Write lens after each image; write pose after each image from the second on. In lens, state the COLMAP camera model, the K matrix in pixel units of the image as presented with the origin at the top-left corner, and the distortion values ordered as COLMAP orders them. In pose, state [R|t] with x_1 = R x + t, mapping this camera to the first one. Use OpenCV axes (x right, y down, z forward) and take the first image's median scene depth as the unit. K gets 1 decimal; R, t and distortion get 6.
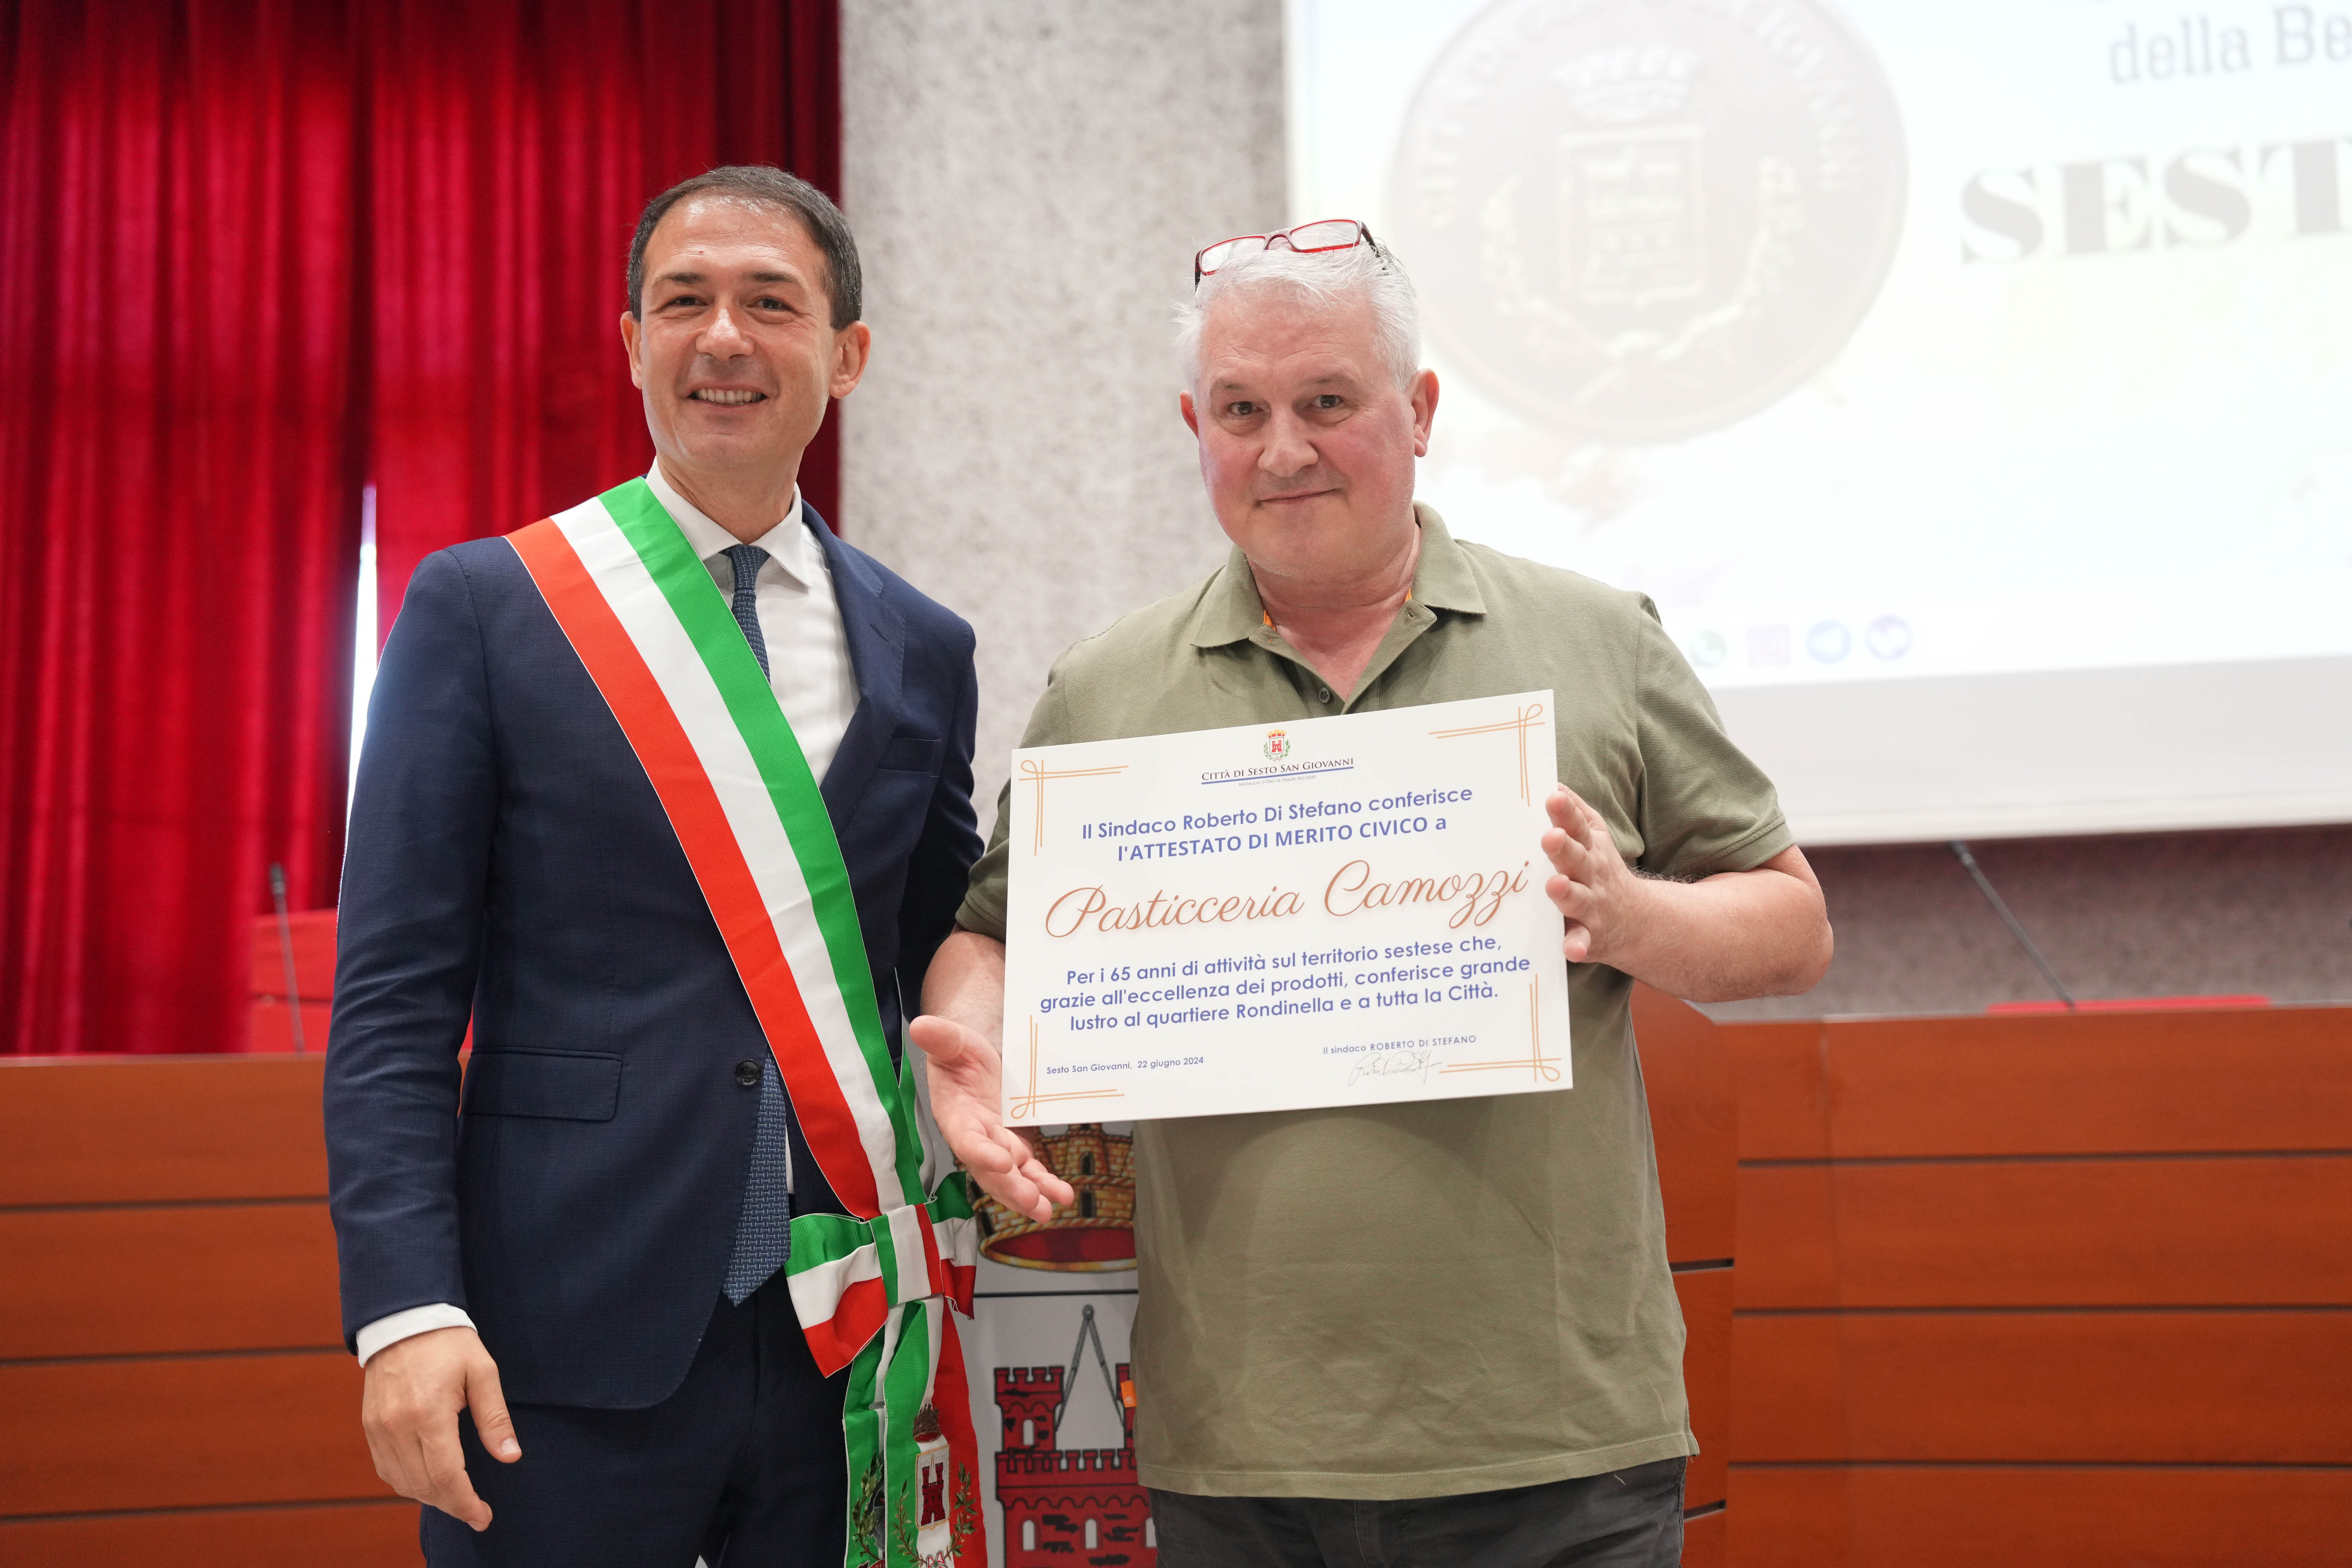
lens RADIAL K [[3021.9, 0, 1198.6], [0, 3021.9, 769.2], [0, 0, 1]] dist [0.118324, 0.072382]
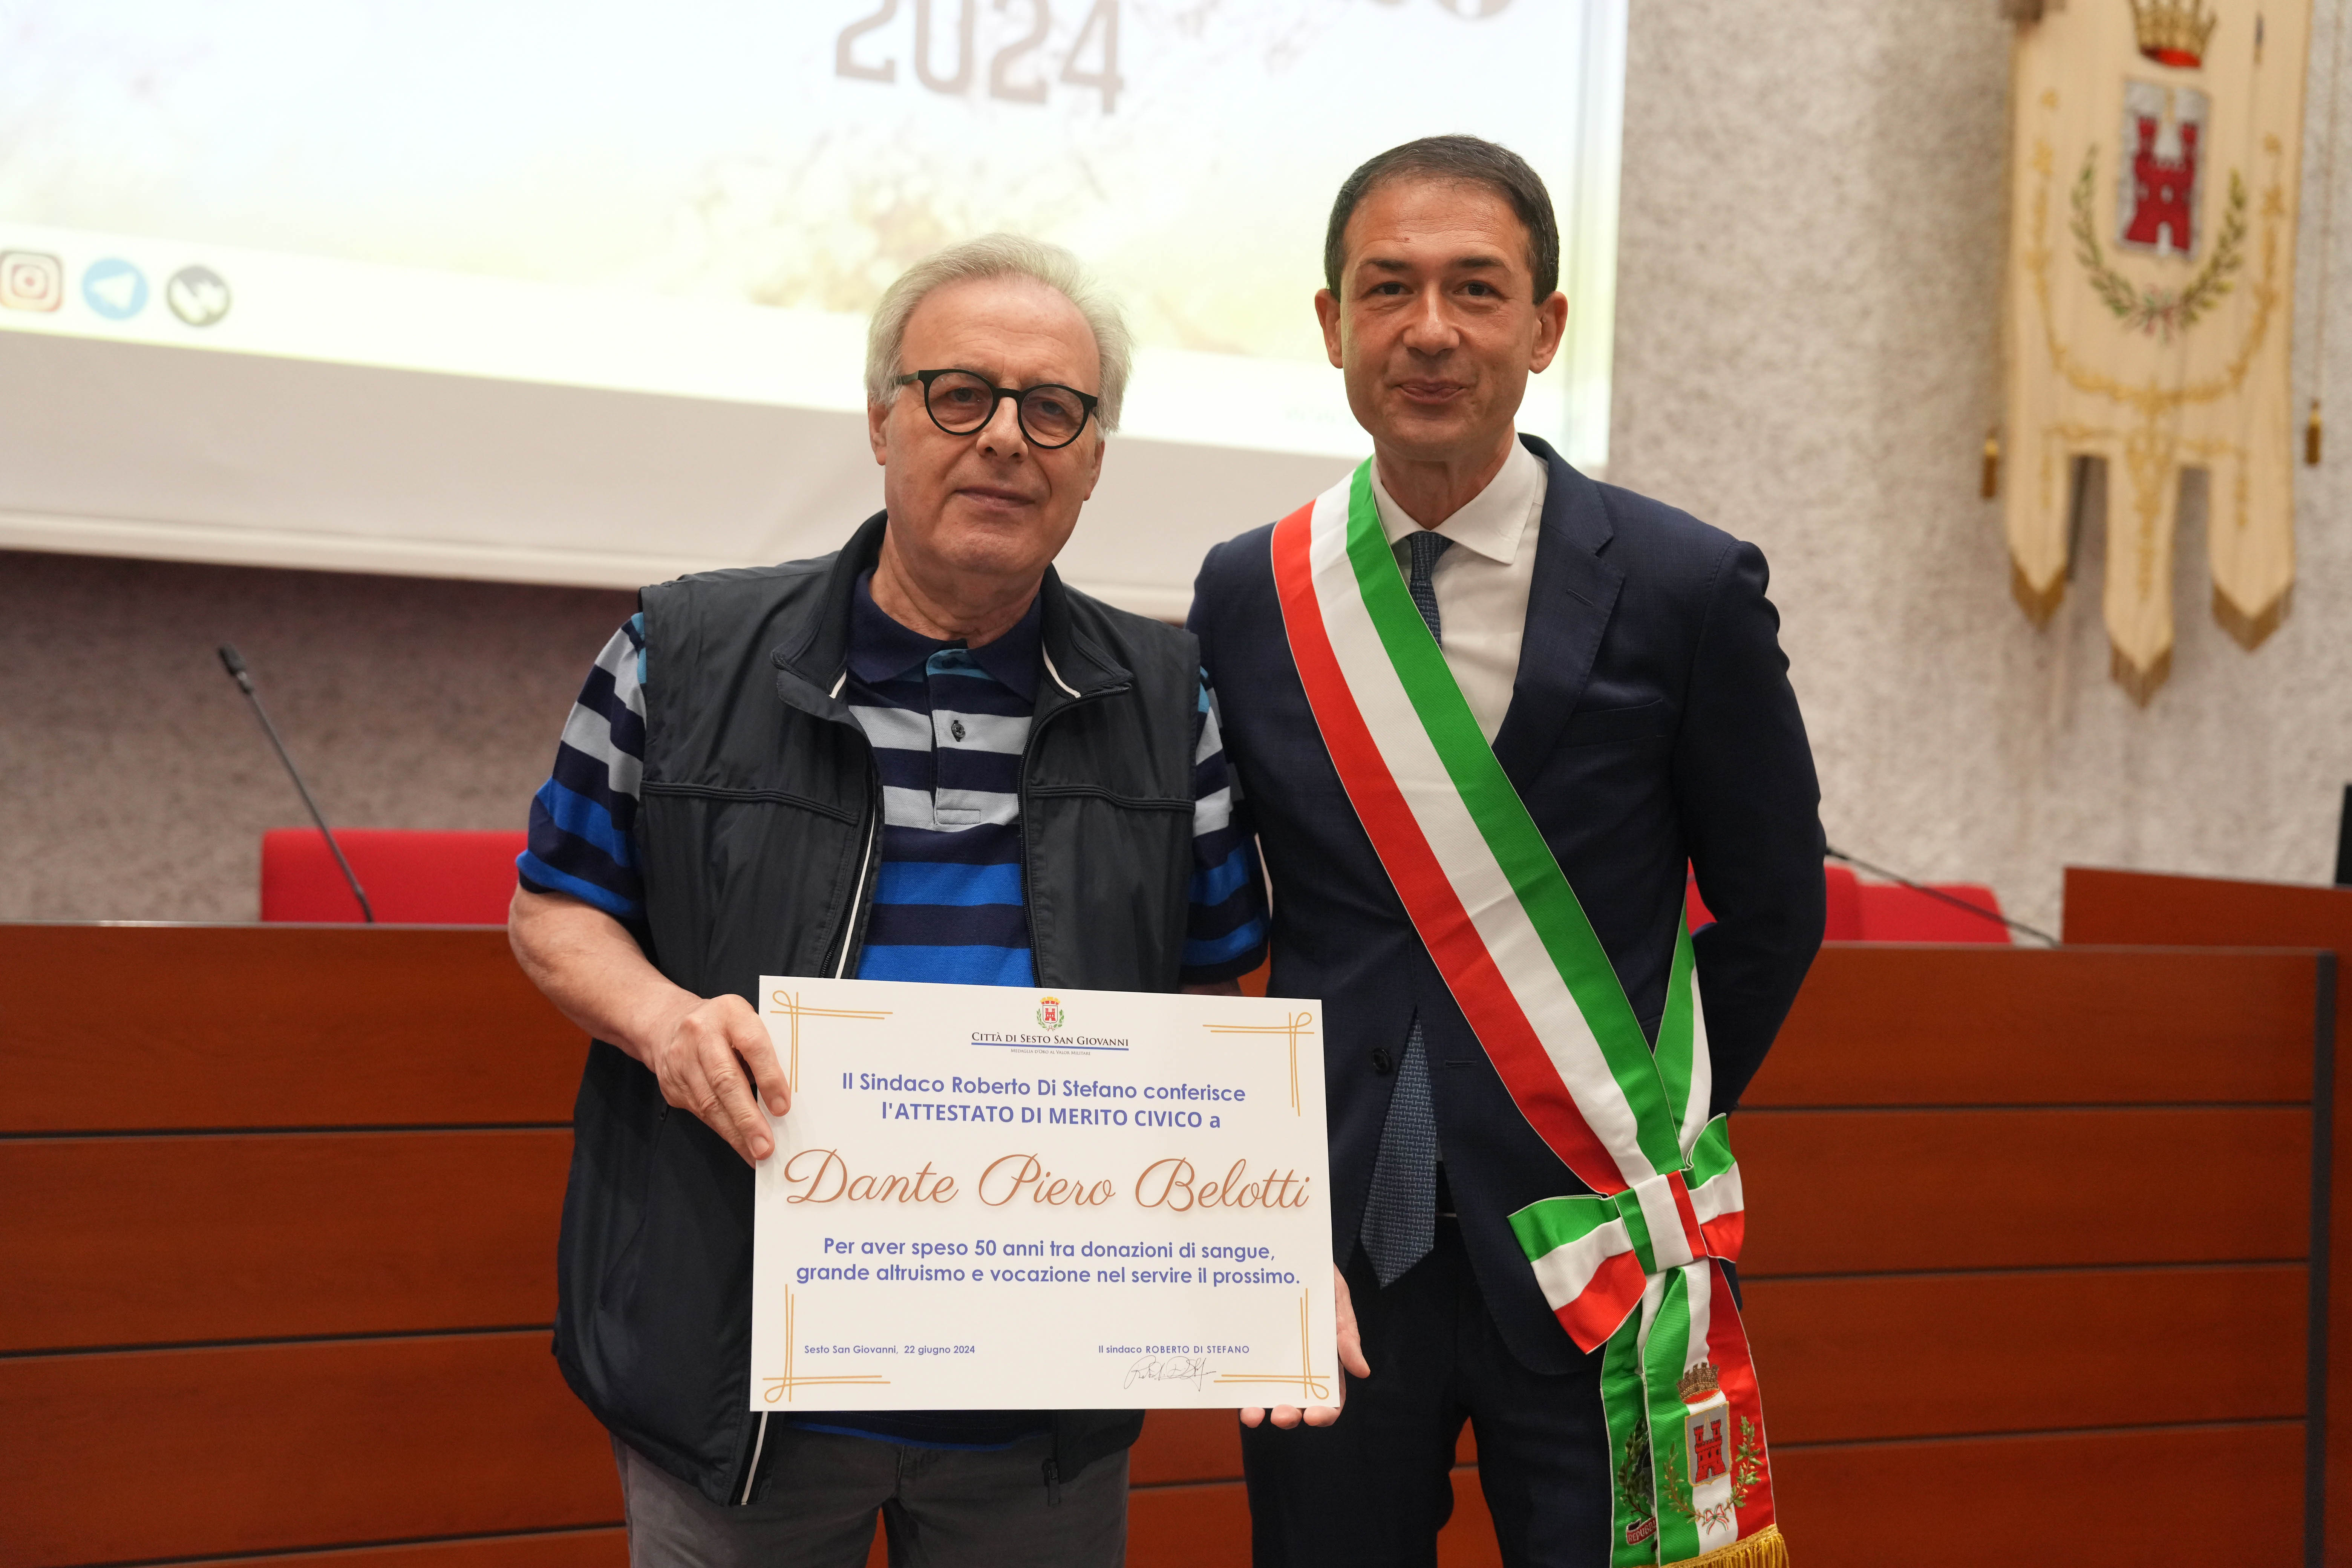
lens RADIAL K [[2708.2, 0, 1186.0], [0, 2708.2, 785.4], [0, 0, 1]] dist [0.055917, 0.152775]
pose [[0.847599, 0.053283, 0.527955, 0.075654], [-0.134571, 0.984004, 0.116736, -0.035521], [-0.513290, -0.169993, 0.841211, 0.253136]]
